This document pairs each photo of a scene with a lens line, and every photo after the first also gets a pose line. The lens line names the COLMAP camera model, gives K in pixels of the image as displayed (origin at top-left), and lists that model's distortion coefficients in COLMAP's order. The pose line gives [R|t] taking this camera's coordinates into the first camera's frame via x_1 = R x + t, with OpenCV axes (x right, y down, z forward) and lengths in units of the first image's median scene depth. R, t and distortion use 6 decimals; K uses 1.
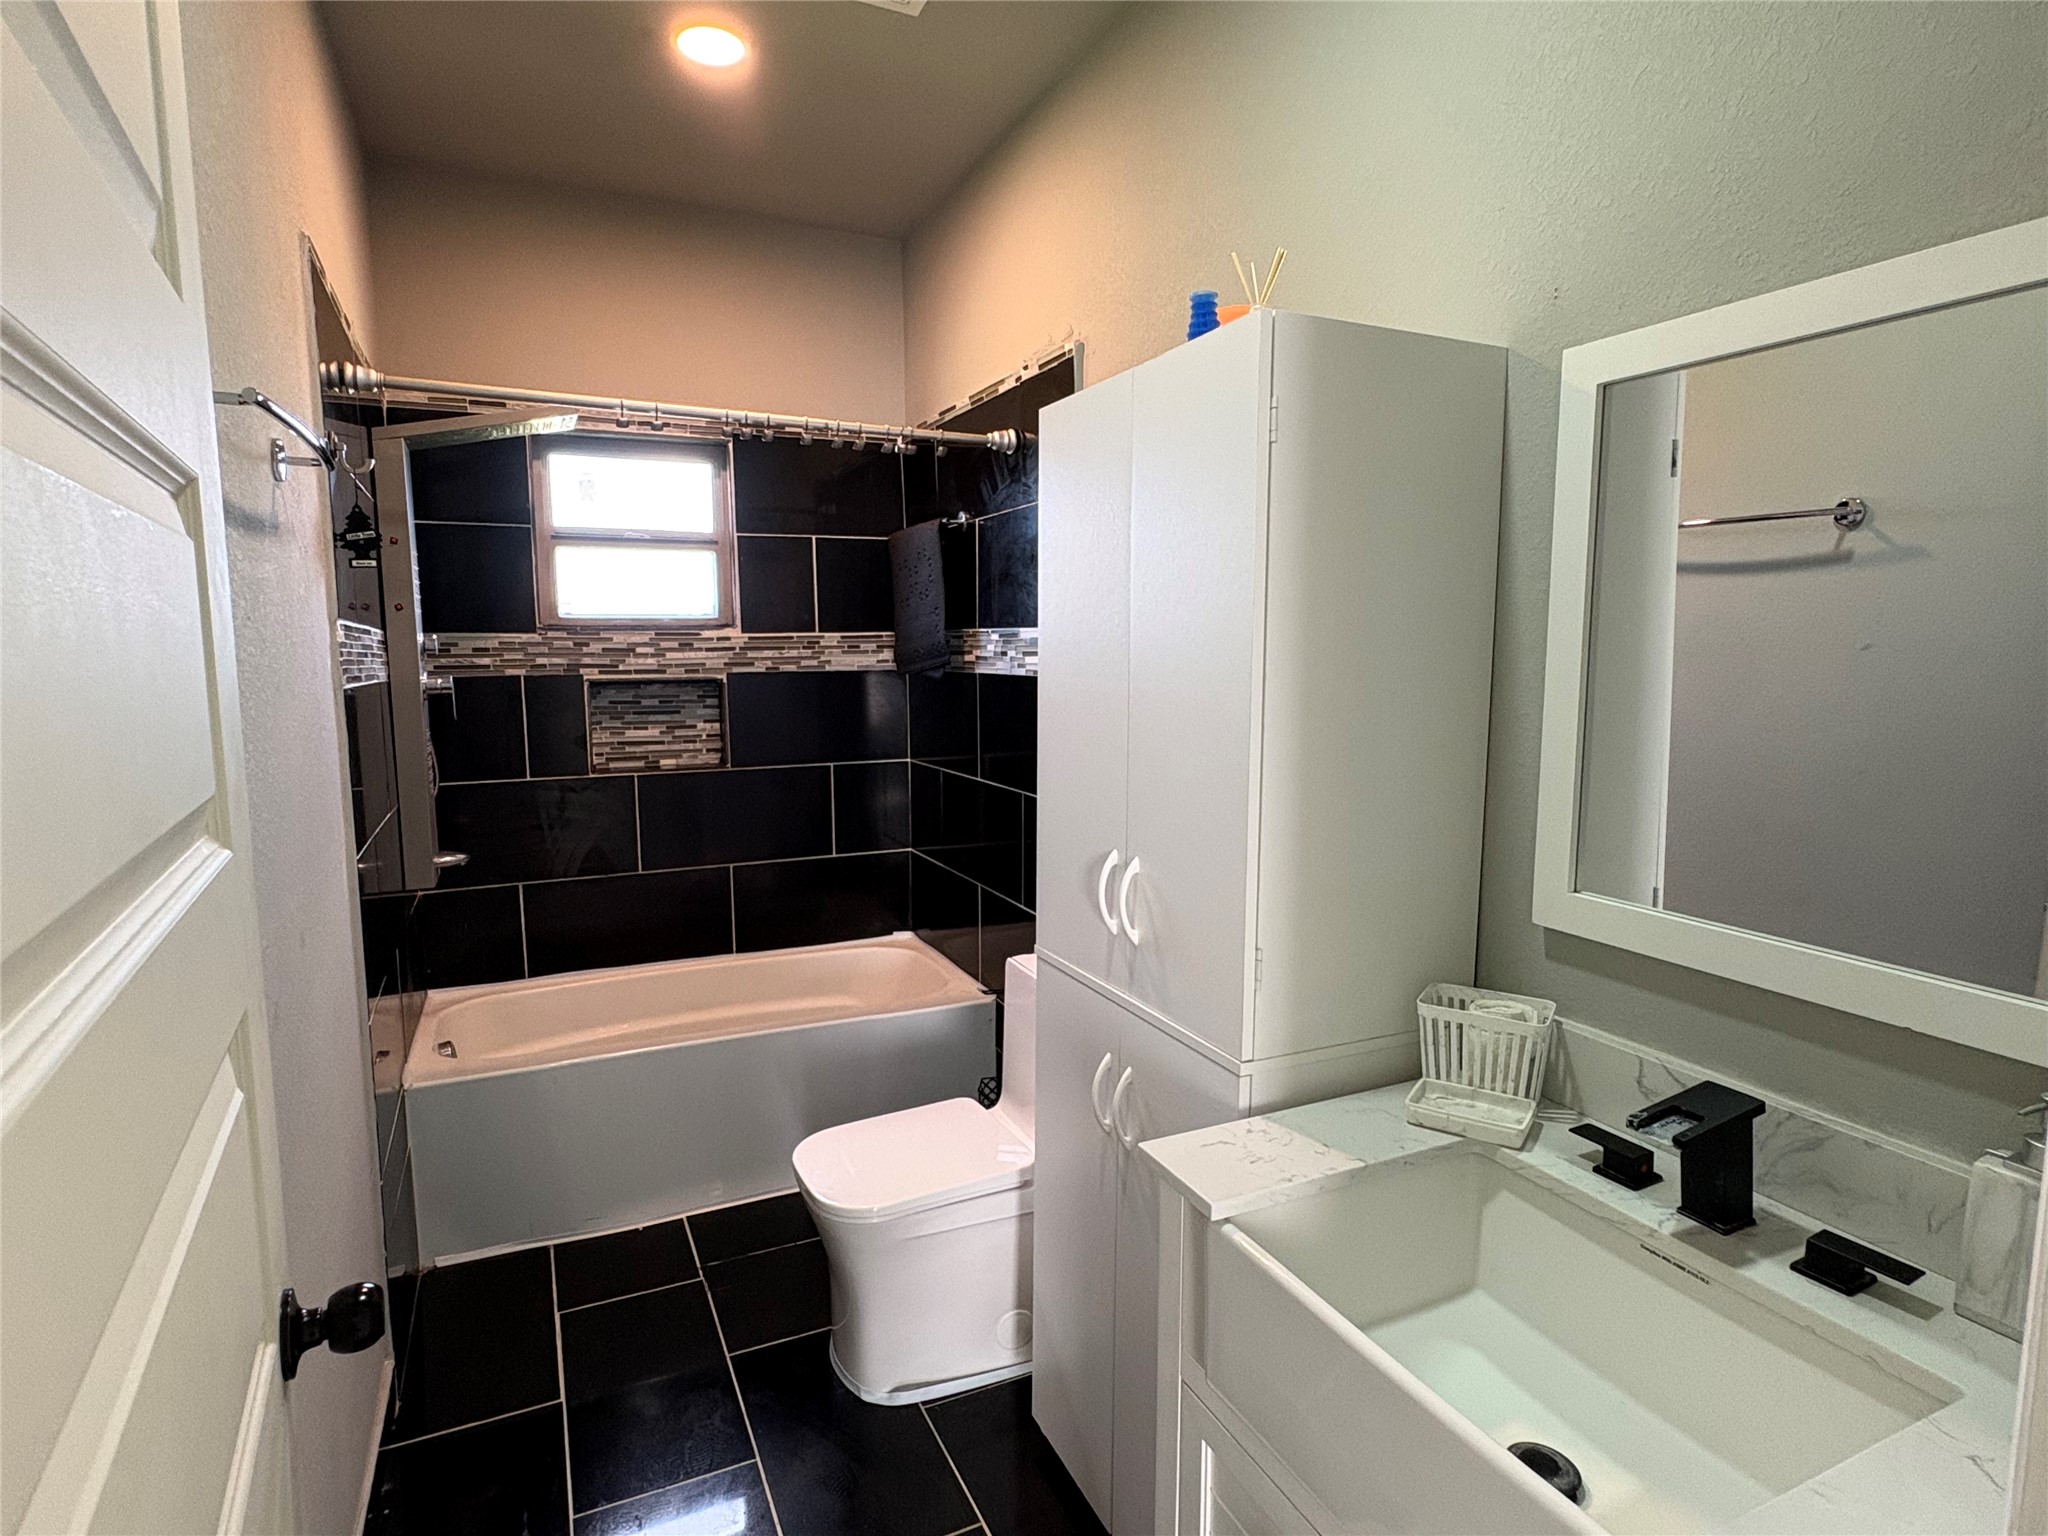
lens RADIAL K [[1072.2, 0, 1019.6], [0, 1072.2, 773.0], [0, 0, 1]] dist [0.005802, 0.000099]
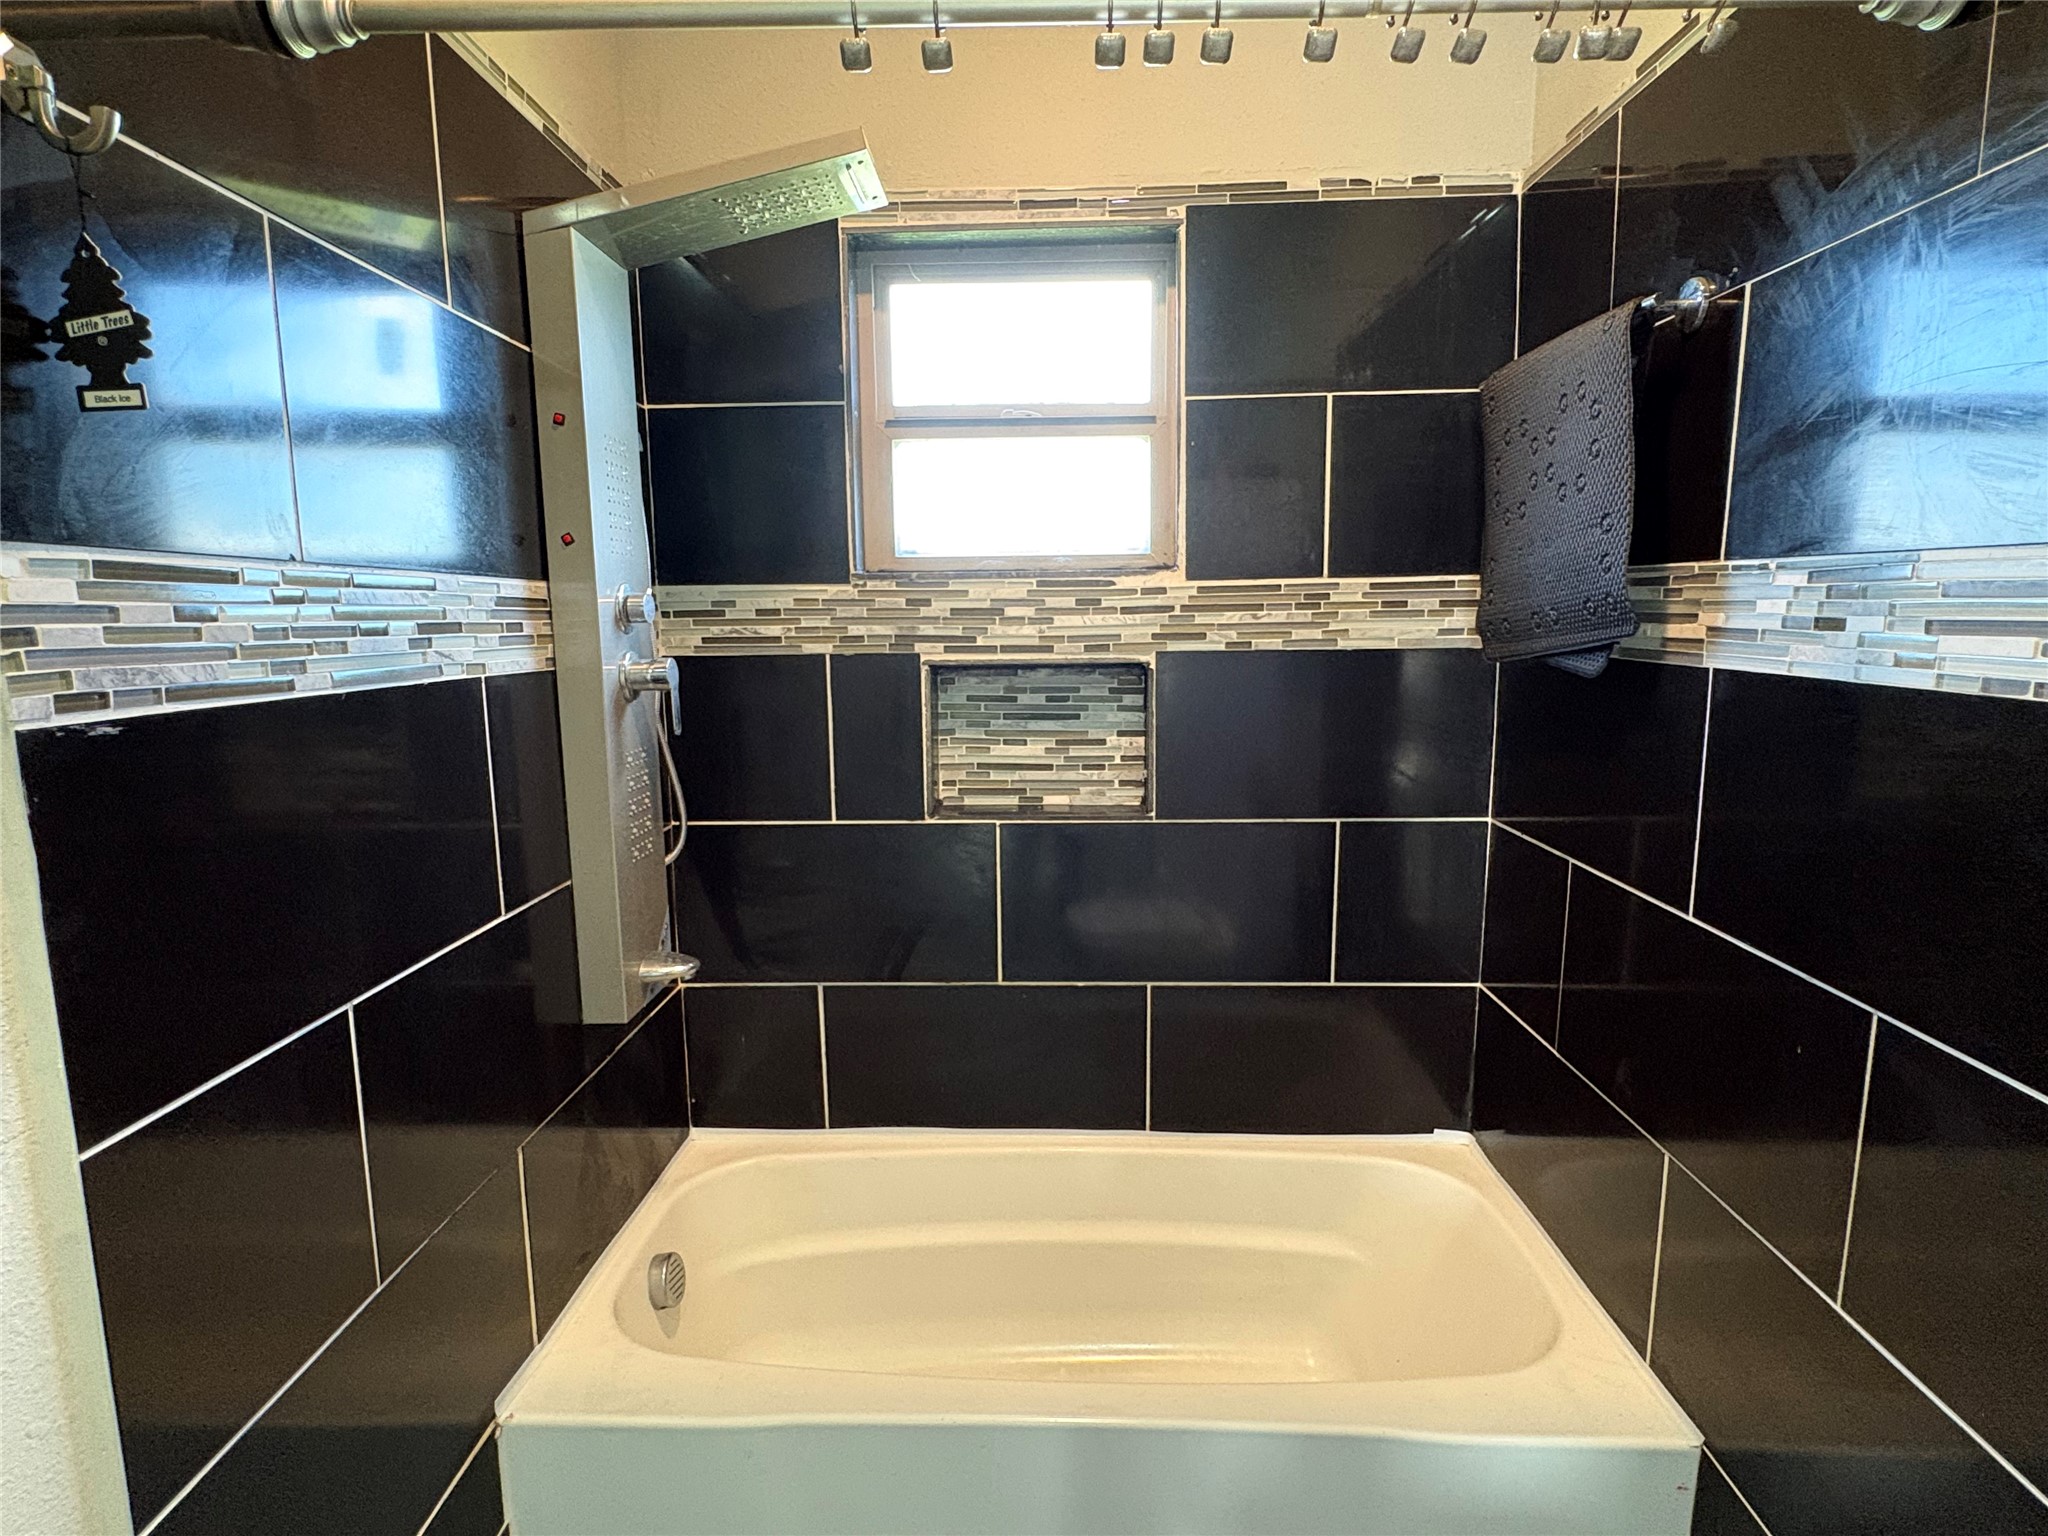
lens RADIAL K [[1072.2, 0, 1022.6], [0, 1072.2, 764.4], [0, 0, 1]] dist [0.005802, 0.000099]
pose [[0.894372, 0.063596, -0.442780, -0.084529], [-0.047611, 0.997753, 0.047136, -0.058451], [0.444782, -0.021076, 0.895391, 0.471263]]
